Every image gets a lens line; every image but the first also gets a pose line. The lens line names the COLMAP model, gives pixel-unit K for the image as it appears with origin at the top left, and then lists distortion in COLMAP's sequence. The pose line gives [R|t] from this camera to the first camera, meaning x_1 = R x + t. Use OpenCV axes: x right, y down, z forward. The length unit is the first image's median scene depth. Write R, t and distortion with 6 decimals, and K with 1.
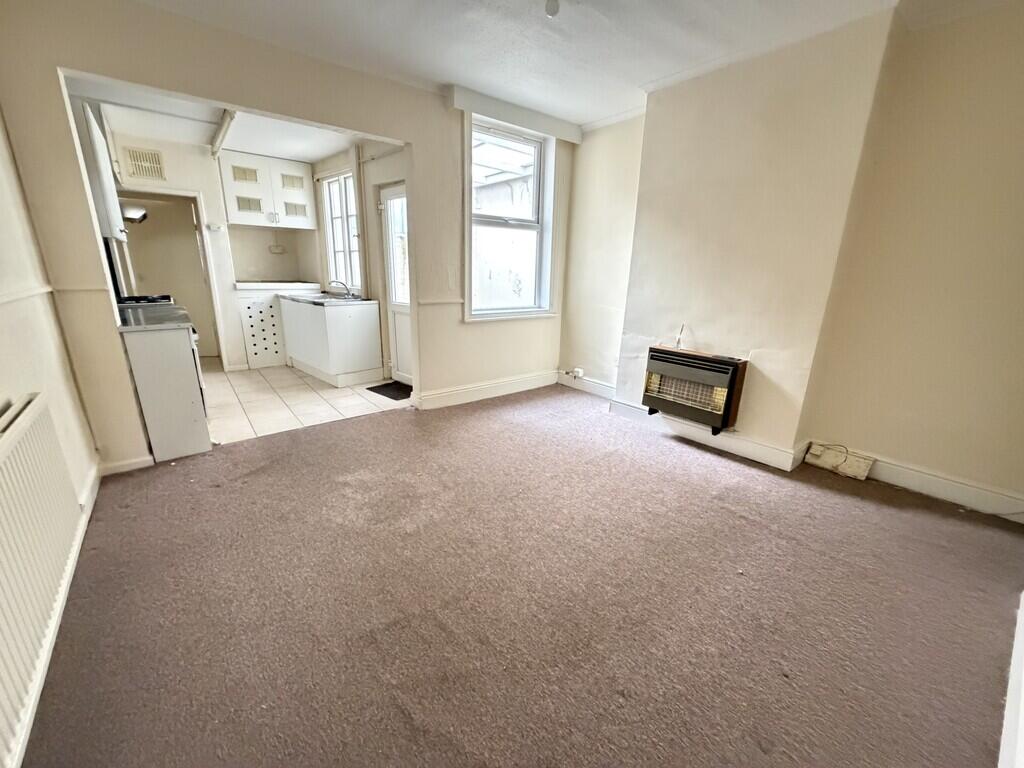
lens RADIAL K [[415.5, 0, 513.5], [0, 415.5, 394.1], [0, 0, 1]] dist [-0.000540, -0.000096]
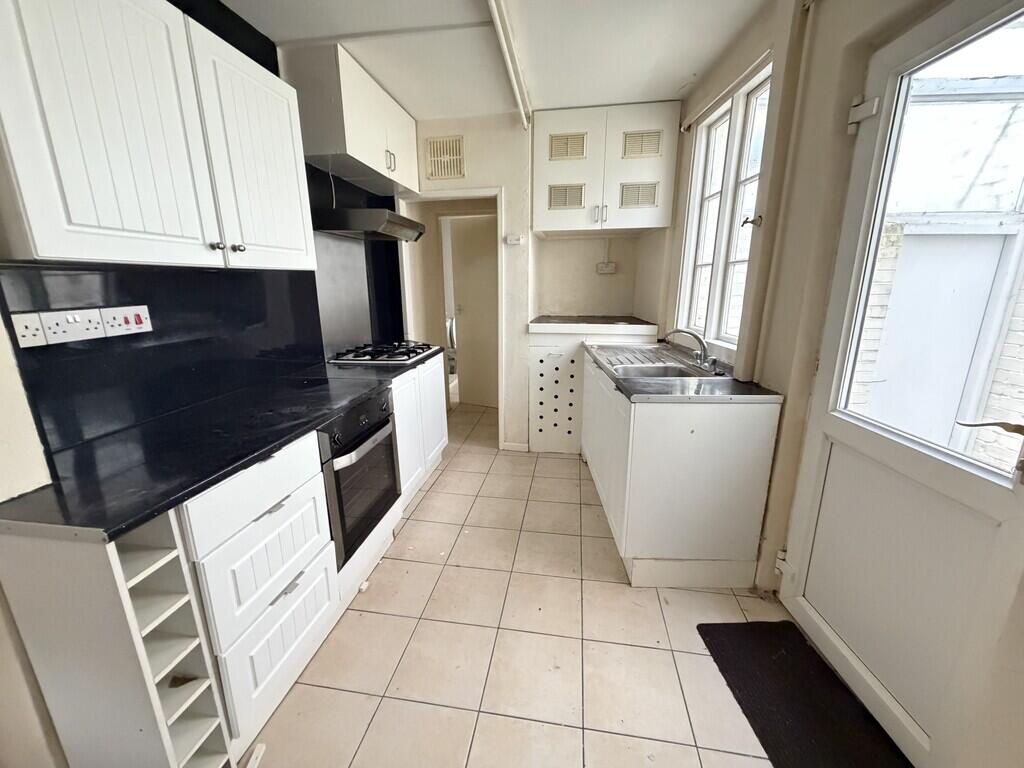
lens RADIAL K [[406.8, 0, 514.9], [0, 406.8, 381.5], [0, 0, 1]] dist [-0.000858, -0.000244]
pose [[0.676937, 0.146944, -0.721223, -0.214575], [-0.189375, 0.981653, 0.022259, -0.186152], [0.711261, 0.121514, 0.692345, 0.552239]]
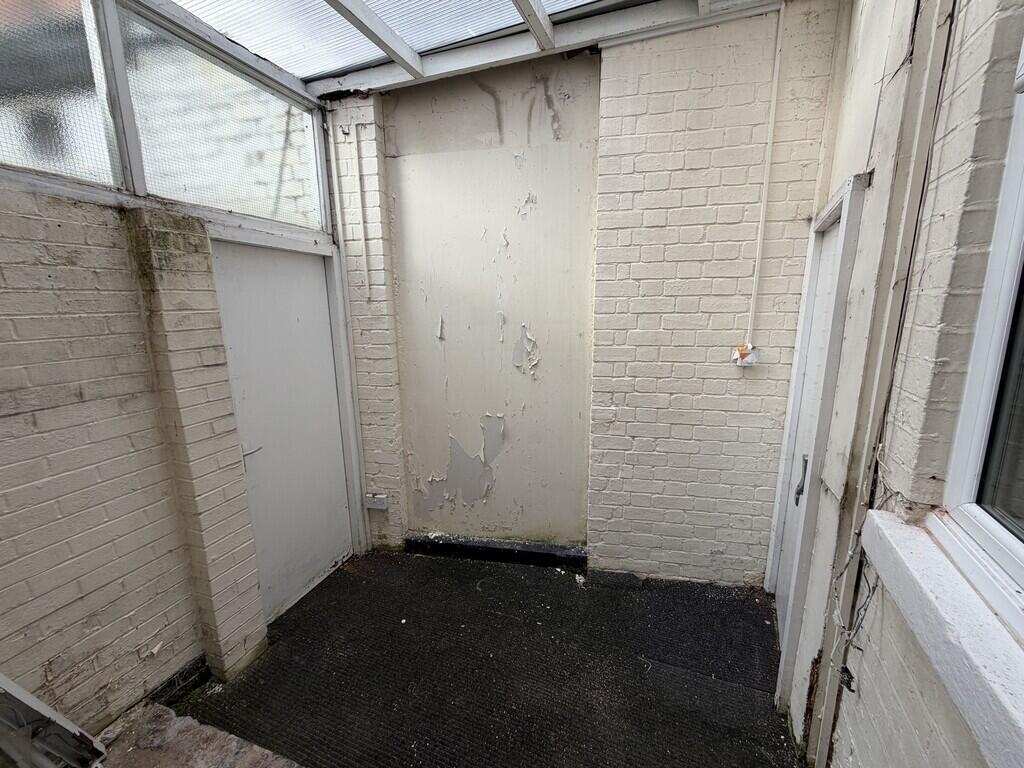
lens RADIAL K [[415.5, 0, 513.5], [0, 415.5, 394.1], [0, 0, 1]] dist [-0.000540, -0.000096]
pose [[0.904219, -0.126461, 0.407916, -0.209182], [0.157937, 0.986456, -0.044278, -0.265412], [-0.396791, 0.104463, 0.911945, 0.827979]]
